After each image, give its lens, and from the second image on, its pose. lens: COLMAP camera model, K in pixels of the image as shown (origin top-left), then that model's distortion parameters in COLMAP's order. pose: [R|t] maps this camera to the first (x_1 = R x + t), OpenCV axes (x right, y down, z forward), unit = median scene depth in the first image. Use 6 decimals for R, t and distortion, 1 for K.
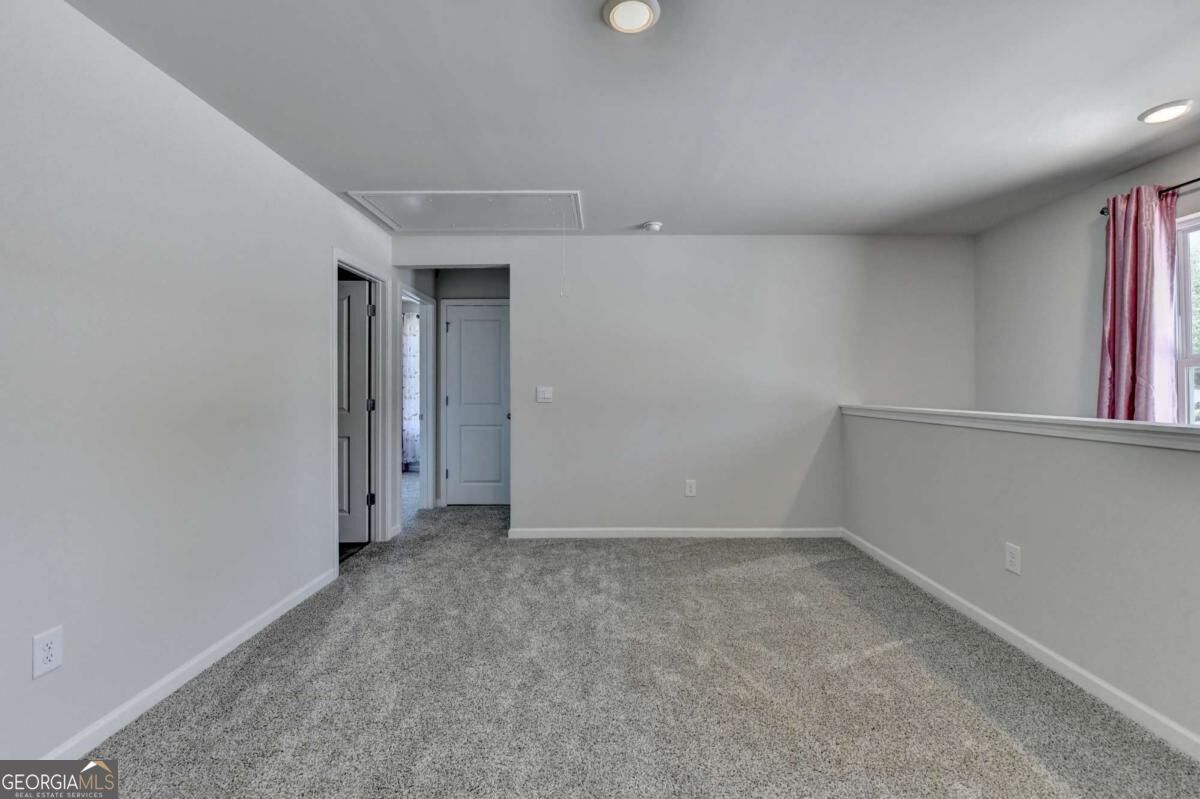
lens RADIAL K [[492.9, 0, 586.0], [0, 492.9, 396.2], [0, 0, 1]] dist [-0.016753, -0.000683]
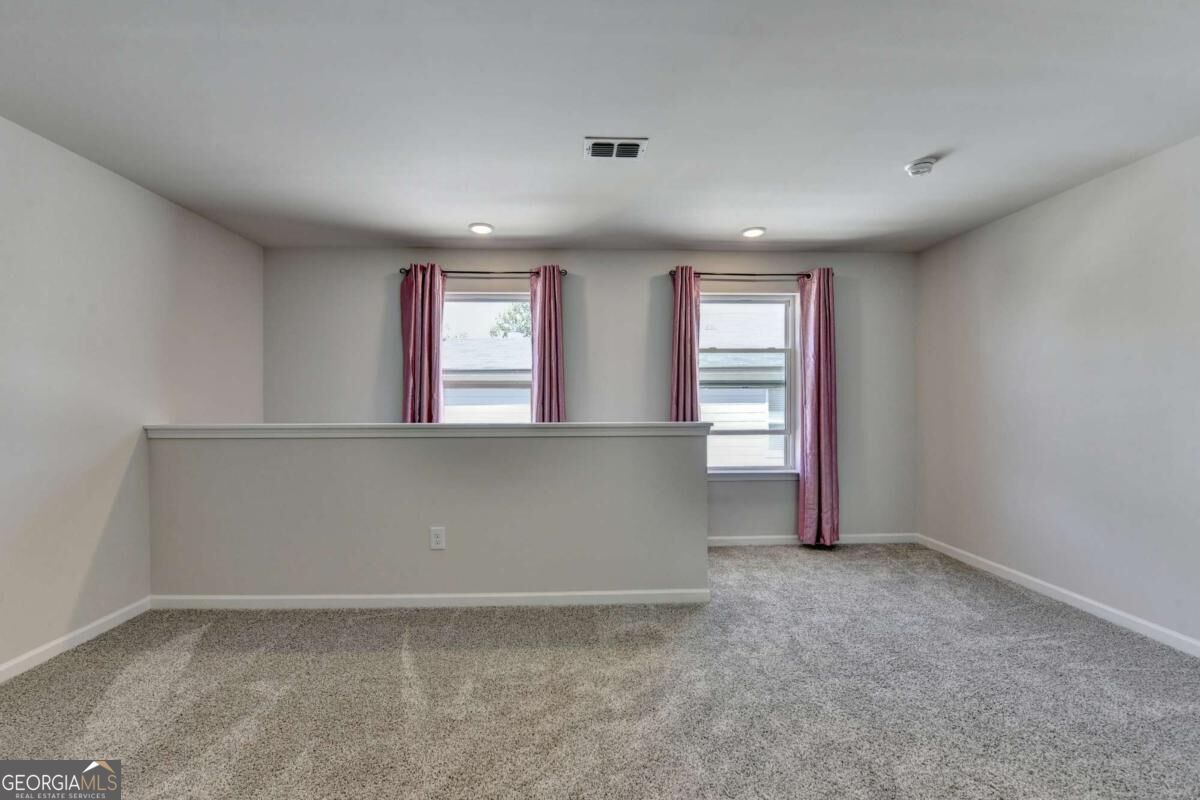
lens RADIAL K [[504.9, 0, 600.4], [0, 504.9, 385.1], [0, 0, 1]] dist [-0.026654, -0.000543]
pose [[-0.089518, 0.017363, 0.995834, -0.373887], [0.015076, 0.999757, -0.016076, -0.028668], [-0.995871, 0.013574, -0.089758, 0.562271]]
